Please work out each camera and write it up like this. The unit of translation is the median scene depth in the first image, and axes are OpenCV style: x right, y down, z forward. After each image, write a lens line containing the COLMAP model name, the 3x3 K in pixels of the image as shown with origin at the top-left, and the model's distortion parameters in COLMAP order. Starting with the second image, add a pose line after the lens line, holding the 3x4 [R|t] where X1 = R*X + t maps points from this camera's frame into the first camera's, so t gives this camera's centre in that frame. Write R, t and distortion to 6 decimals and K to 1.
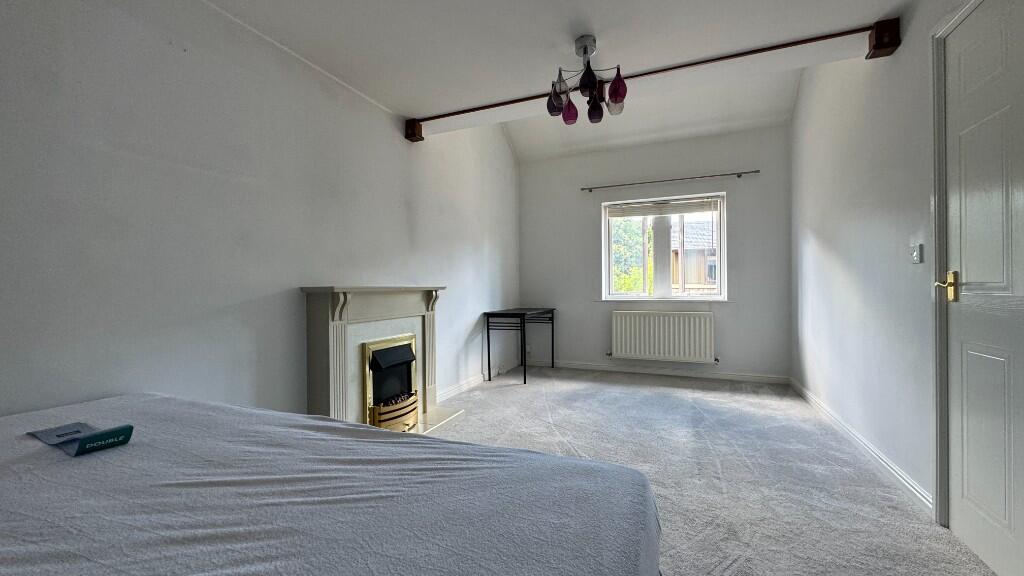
lens RADIAL K [[408.2, 0, 513.7], [0, 408.2, 283.1], [0, 0, 1]] dist [-0.001015, -0.000035]
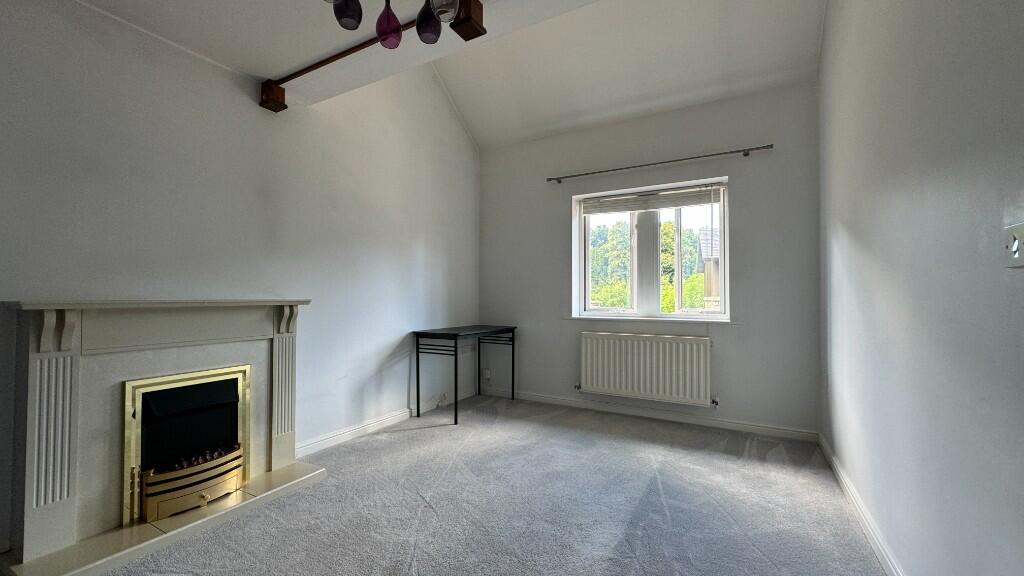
lens RADIAL K [[408.2, 0, 512.9], [0, 408.2, 284.2], [0, 0, 1]] dist [-0.001015, -0.000035]
pose [[0.993563, 0.007350, -0.113042, 0.216010], [-0.009614, 0.999764, -0.019497, -0.007828], [0.112872, 0.020458, 0.993399, 0.219776]]
